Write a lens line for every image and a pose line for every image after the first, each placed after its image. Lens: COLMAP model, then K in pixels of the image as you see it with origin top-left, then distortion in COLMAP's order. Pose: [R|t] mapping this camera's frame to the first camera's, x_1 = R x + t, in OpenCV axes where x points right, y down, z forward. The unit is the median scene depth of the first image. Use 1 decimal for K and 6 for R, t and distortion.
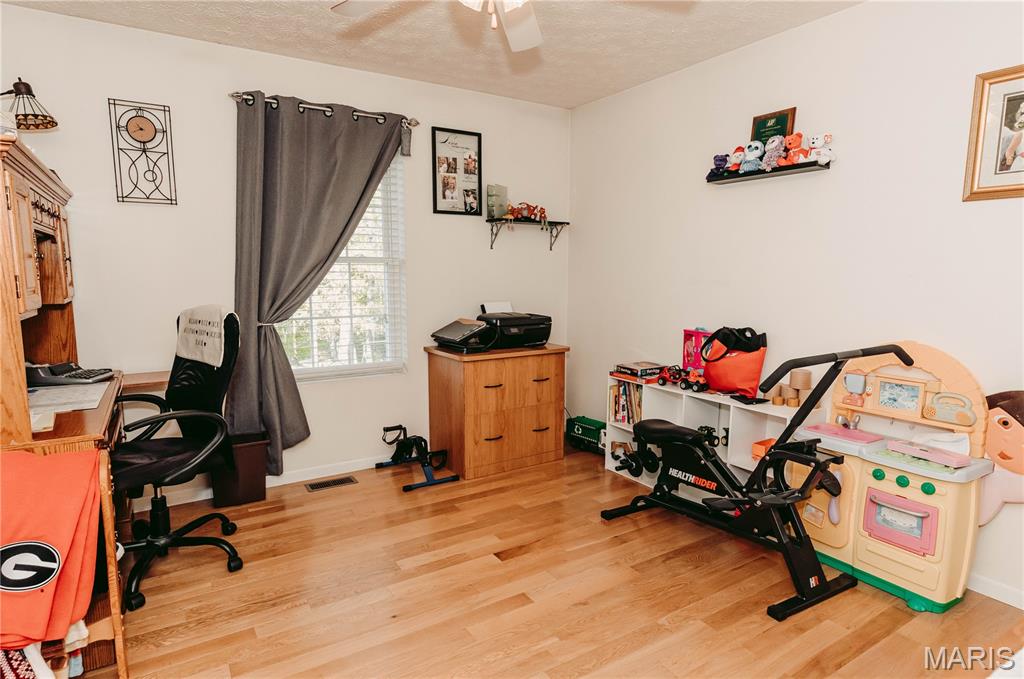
lens RADIAL K [[553.2, 0, 509.7], [0, 553.2, 346.8], [0, 0, 1]] dist [0.004667, 0.000488]
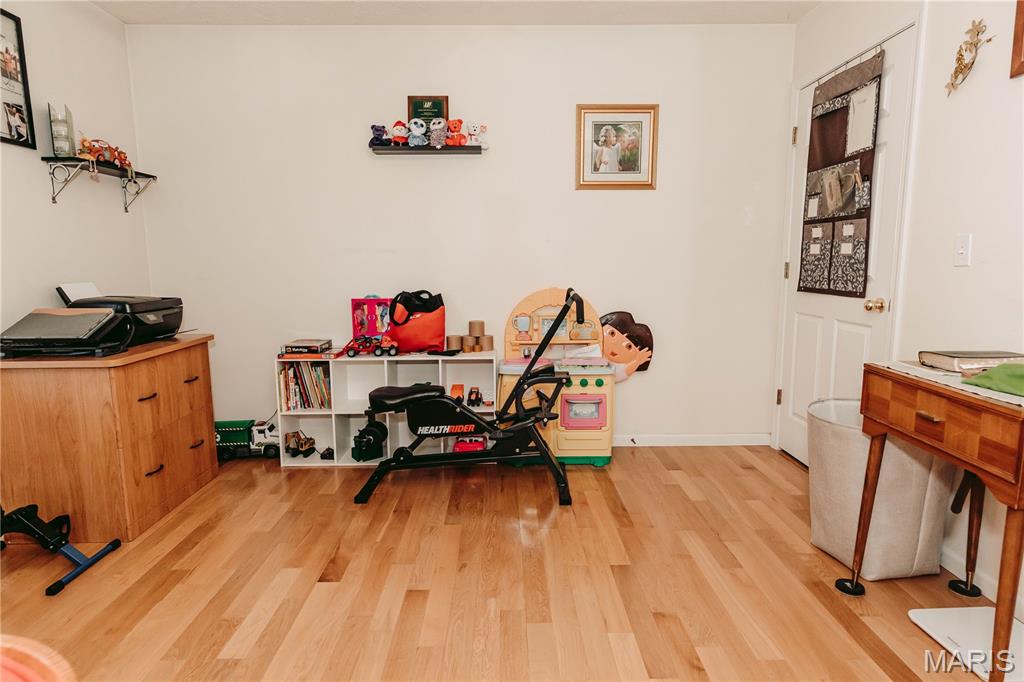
lens RADIAL K [[553.2, 0, 519.3], [0, 553.2, 342.2], [0, 0, 1]] dist [0.004667, 0.000488]
pose [[0.549515, -0.133737, 0.824711, -0.349252], [0.122420, 0.989340, 0.078864, 0.003483], [-0.826467, 0.057624, 0.560029, 0.211110]]
